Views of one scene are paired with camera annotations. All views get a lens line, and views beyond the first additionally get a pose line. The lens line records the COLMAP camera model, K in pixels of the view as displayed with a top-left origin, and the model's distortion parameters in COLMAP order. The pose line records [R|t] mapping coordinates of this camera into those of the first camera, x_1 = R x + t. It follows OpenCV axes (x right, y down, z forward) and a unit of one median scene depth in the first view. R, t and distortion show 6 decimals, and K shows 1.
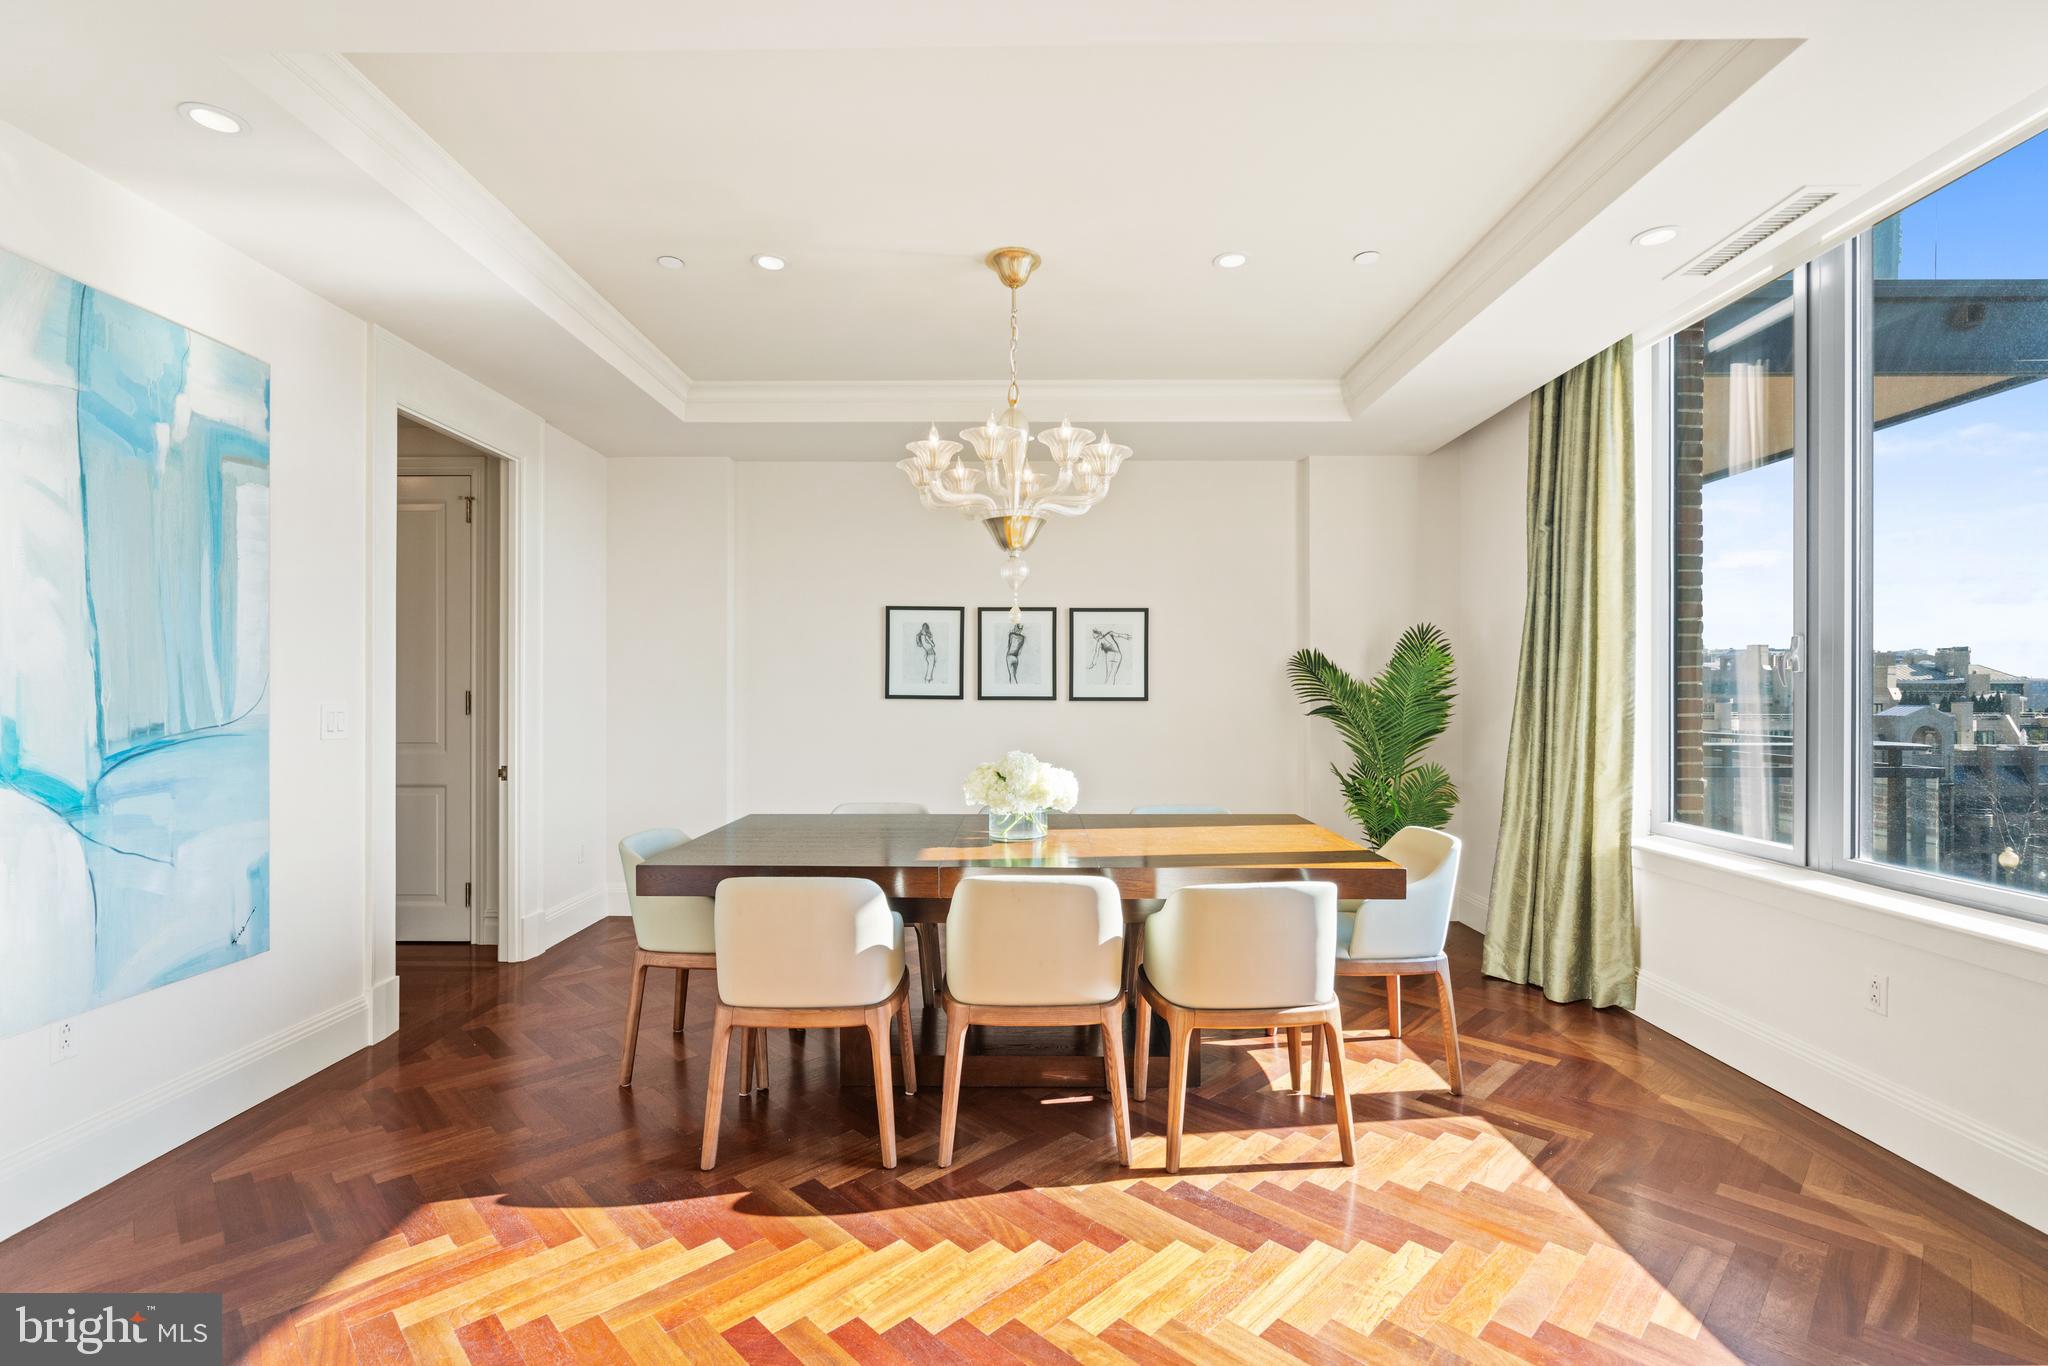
lens RADIAL K [[925.9, 0, 1019.9], [0, 925.9, 695.6], [0, 0, 1]] dist [-0.000486, 0.000461]
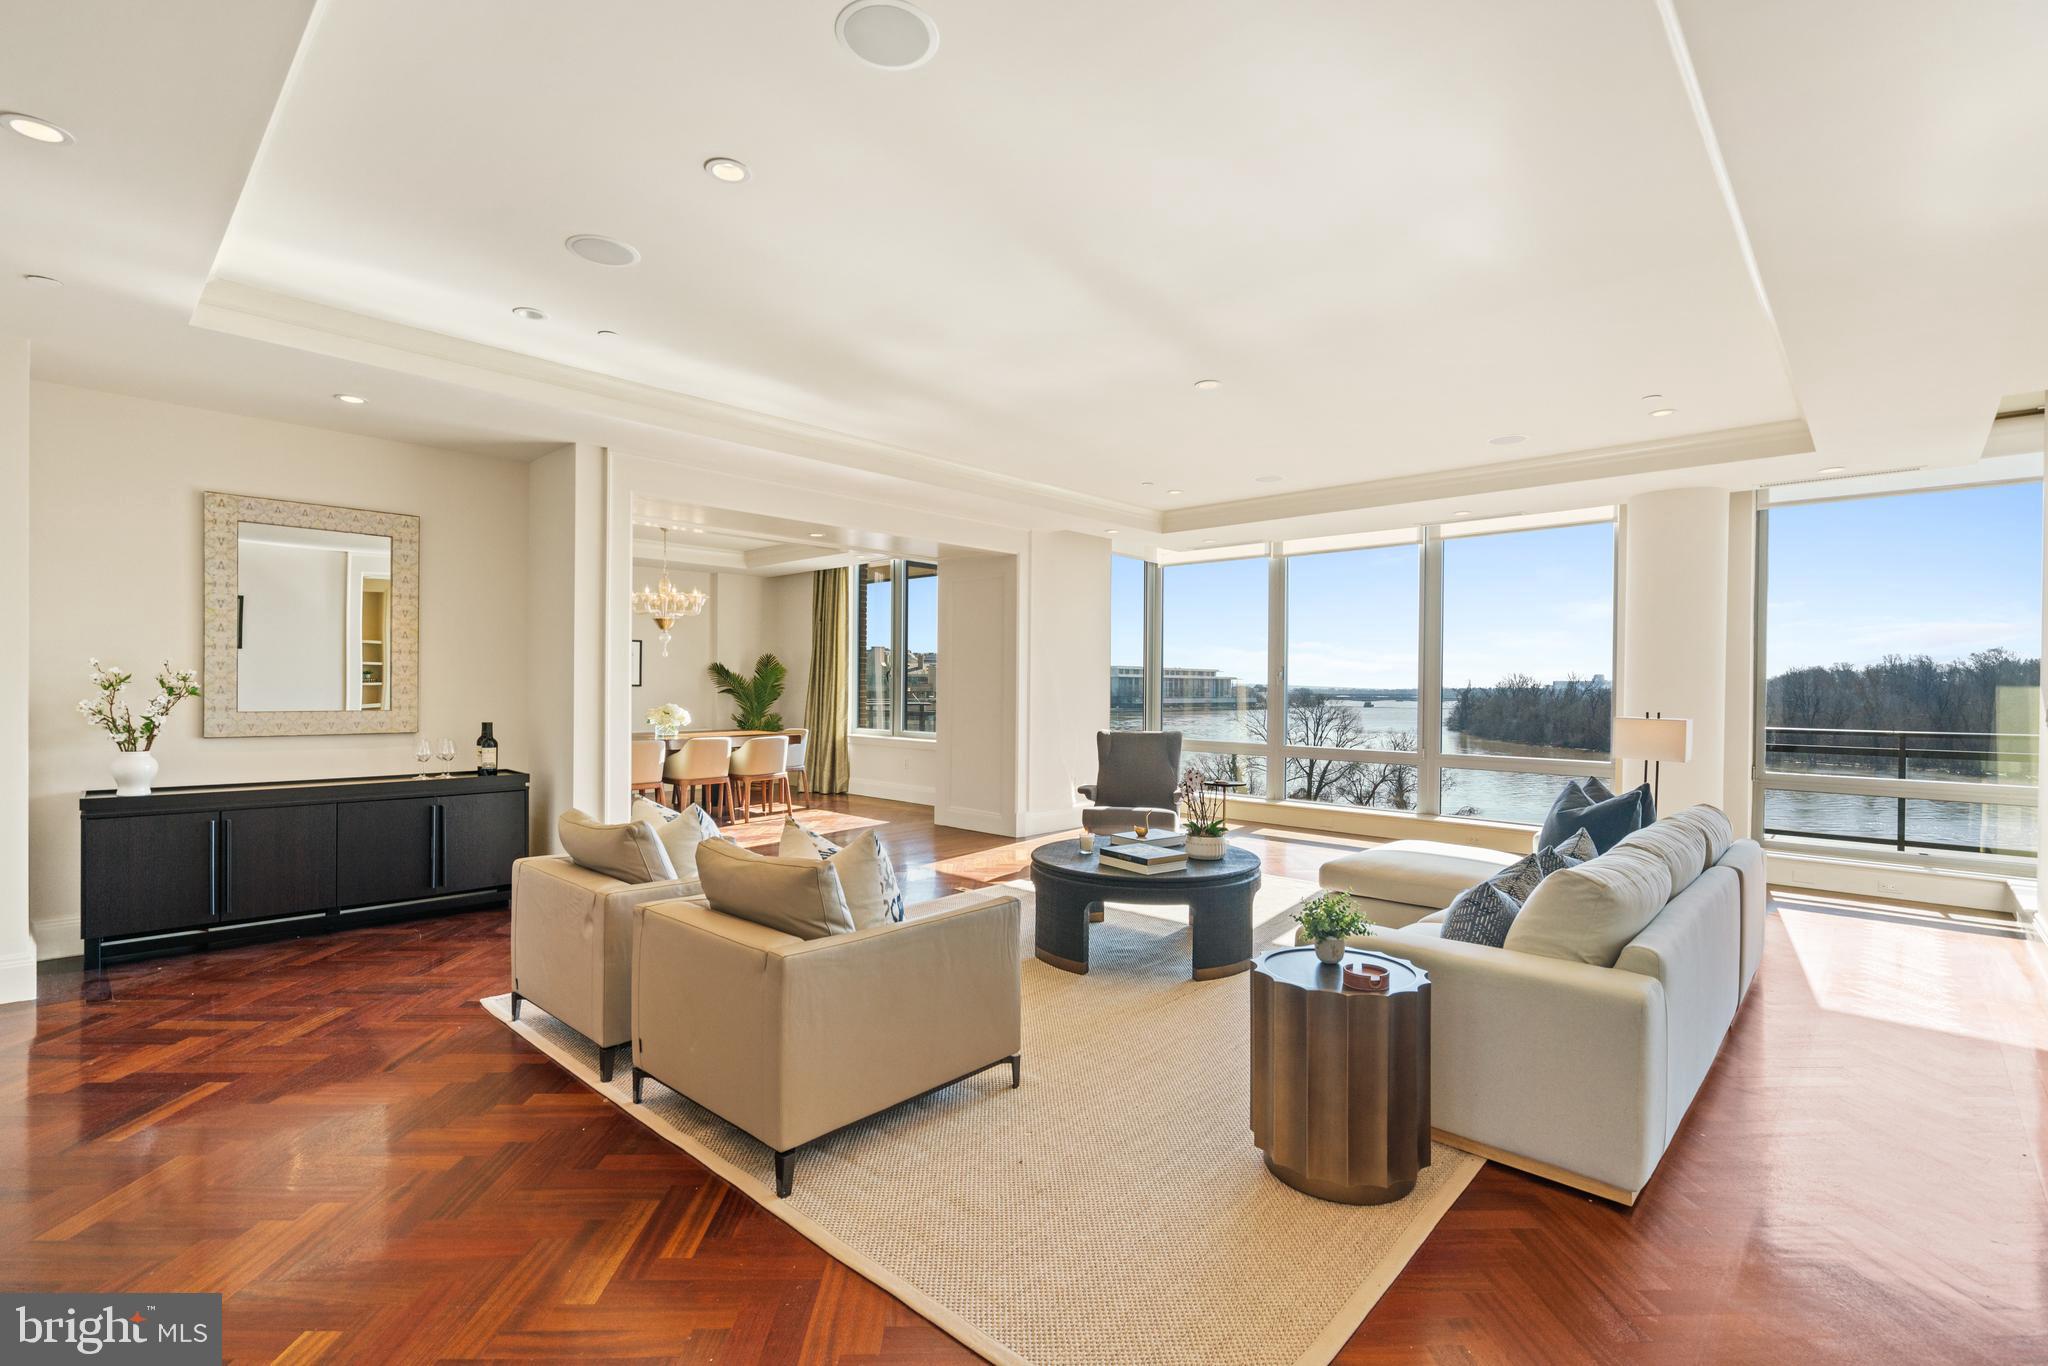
lens RADIAL K [[925.9, 0, 1019.9], [0, 925.9, 695.6], [0, 0, 1]] dist [-0.000486, 0.000461]
pose [[0.690902, -0.002922, 0.722943, -1.035043], [-0.006119, 0.999932, 0.009888, 0.001738], [-0.722923, -0.011255, 0.690837, -1.359981]]
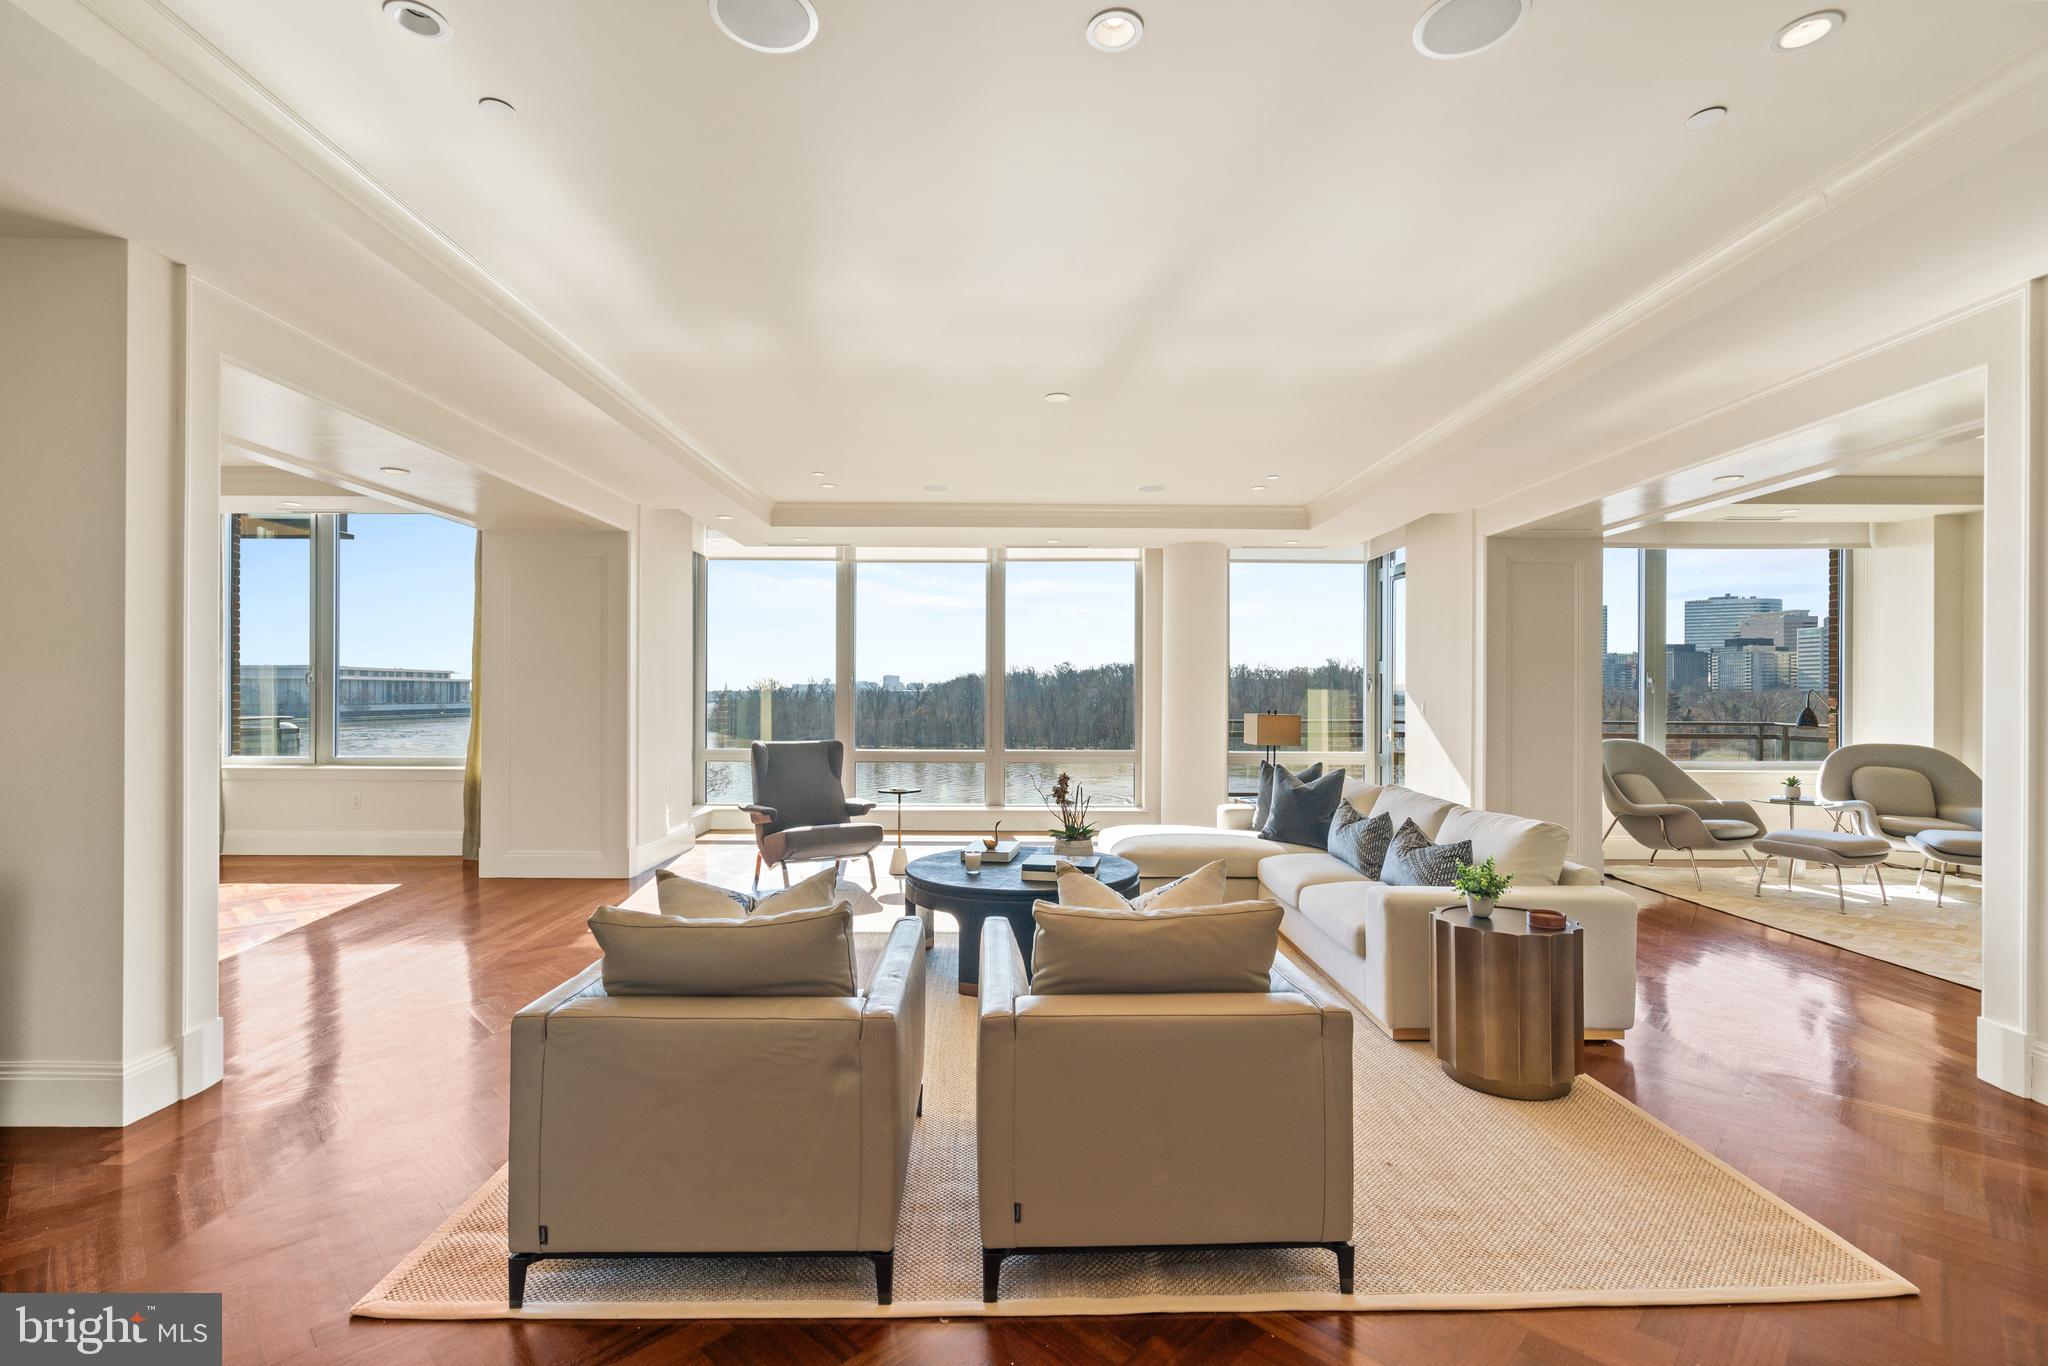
lens RADIAL K [[914.0, 0, 1013.6], [0, 914.0, 693.1], [0, 0, 1]] dist [0.002553, 0.000649]
pose [[0.000458, -0.001729, 0.999998, -1.215163], [0.000380, 0.999998, 0.001729, 0.000998], [-1.000000, 0.000379, 0.000458, -0.646339]]
